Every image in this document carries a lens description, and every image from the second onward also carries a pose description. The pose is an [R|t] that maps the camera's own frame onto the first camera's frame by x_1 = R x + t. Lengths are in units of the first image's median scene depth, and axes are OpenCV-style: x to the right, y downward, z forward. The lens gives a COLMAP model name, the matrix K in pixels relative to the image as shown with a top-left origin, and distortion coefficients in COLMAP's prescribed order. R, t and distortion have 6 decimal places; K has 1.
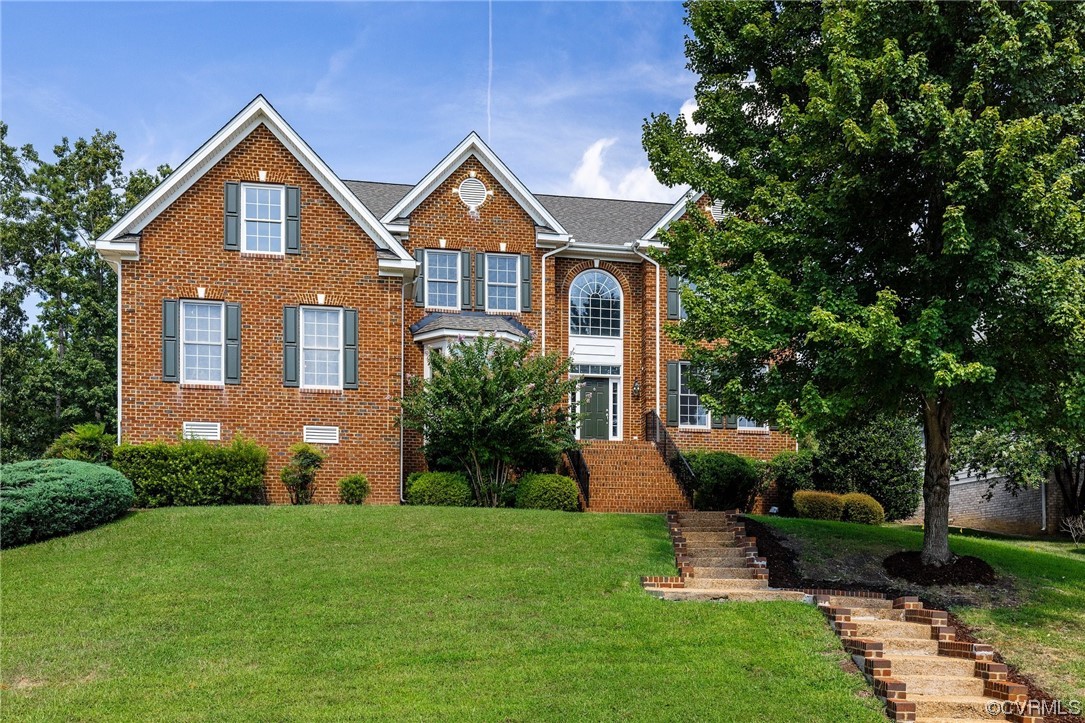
lens RADIAL K [[1413.1, 0, 542.5], [0, 1413.1, 361.5], [0, 0, 1]] dist [0.029138, 0.038961]
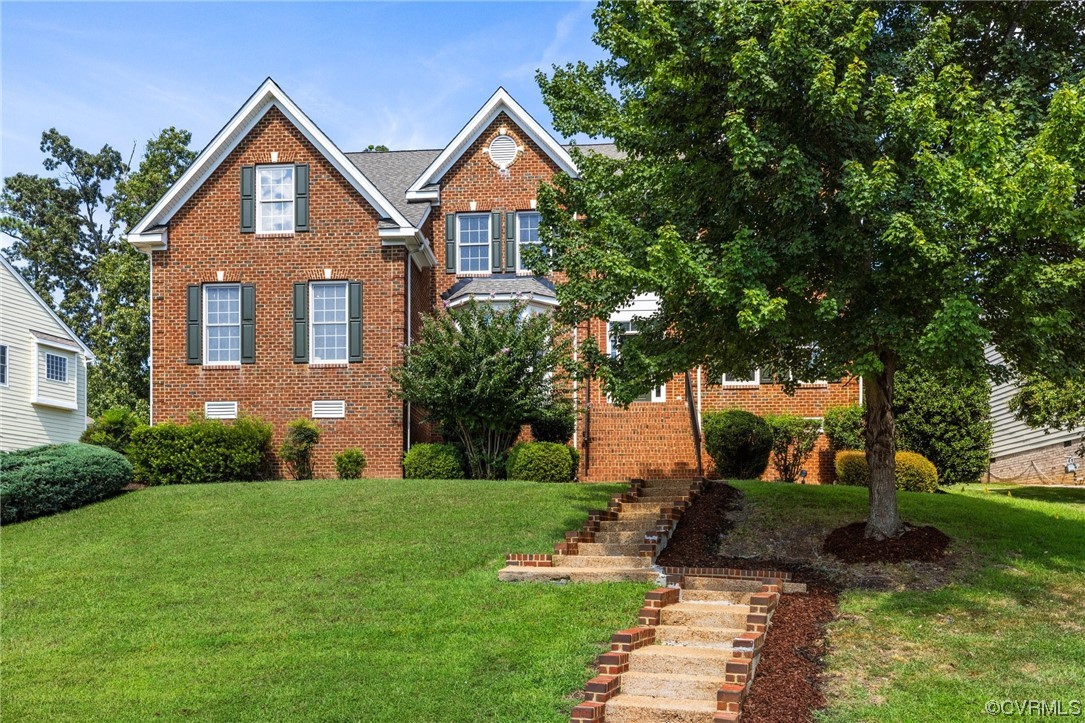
lens RADIAL K [[1389.9, 0, 542.6], [0, 1389.9, 333.4], [0, 0, 1]] dist [0.012507, 0.050897]
pose [[0.929829, -0.058866, -0.363252, 0.343943], [0.060381, 0.998150, -0.007194, 0.014482], [0.363004, -0.015244, 0.931663, 0.141225]]
